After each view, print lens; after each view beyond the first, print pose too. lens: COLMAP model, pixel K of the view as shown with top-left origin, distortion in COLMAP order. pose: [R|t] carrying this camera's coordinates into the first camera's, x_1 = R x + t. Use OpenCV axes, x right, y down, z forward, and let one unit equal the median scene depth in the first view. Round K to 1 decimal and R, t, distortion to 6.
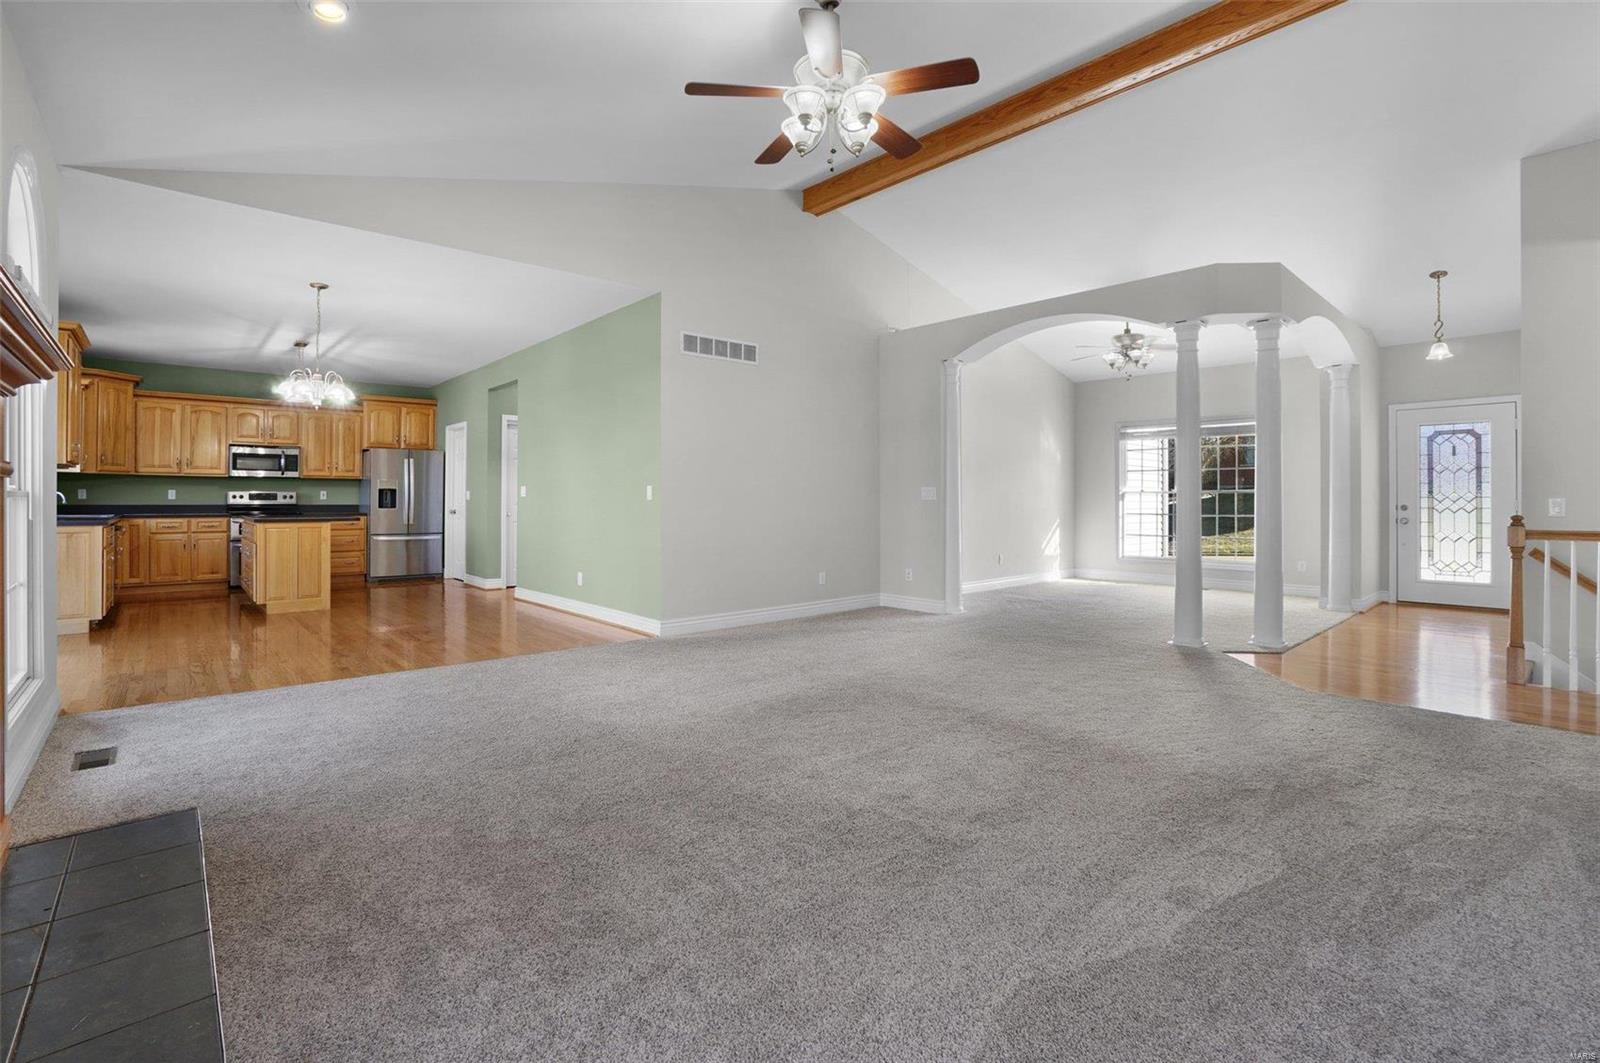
lens RADIAL K [[800.1, 0, 799.6], [0, 800.1, 500.2], [0, 0, 1]] dist [0.002436, 0.001775]
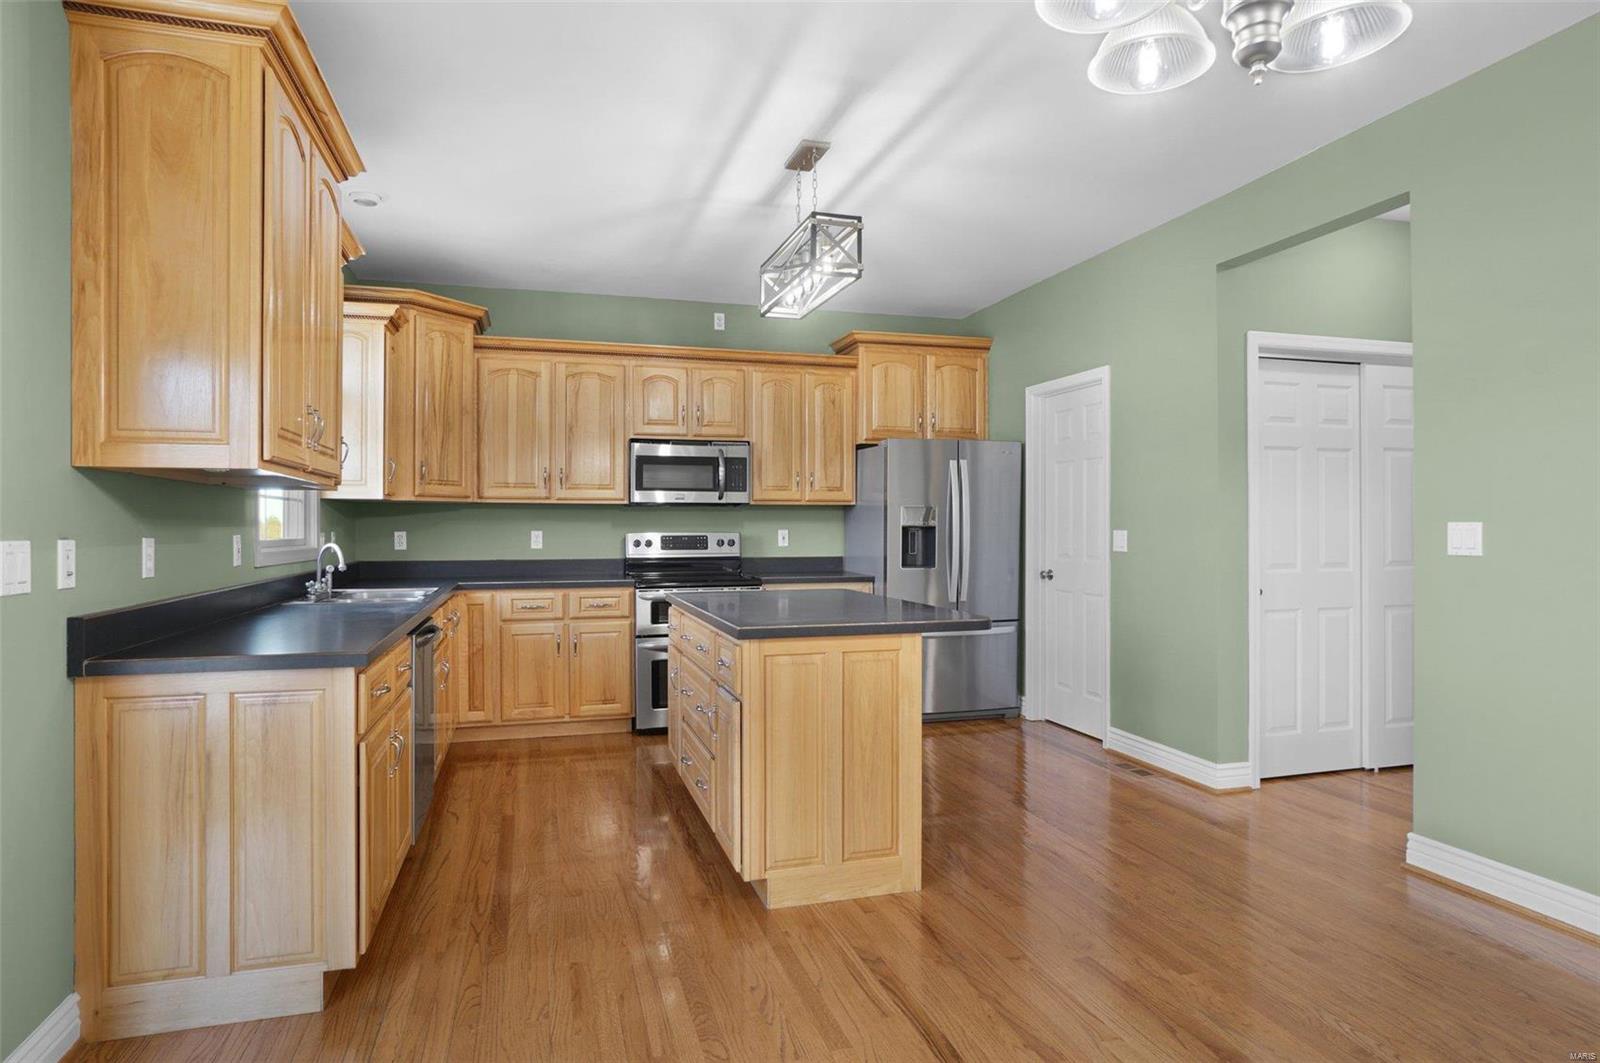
lens RADIAL K [[878.7, 0, 800.0], [0, 878.7, 531.5], [0, 0, 1]] dist [-0.002326, -0.000588]
pose [[0.930953, -0.001877, -0.365135, -0.406823], [0.005034, 0.999958, 0.007694, -0.015606], [0.365105, -0.009001, 0.930923, 0.520324]]
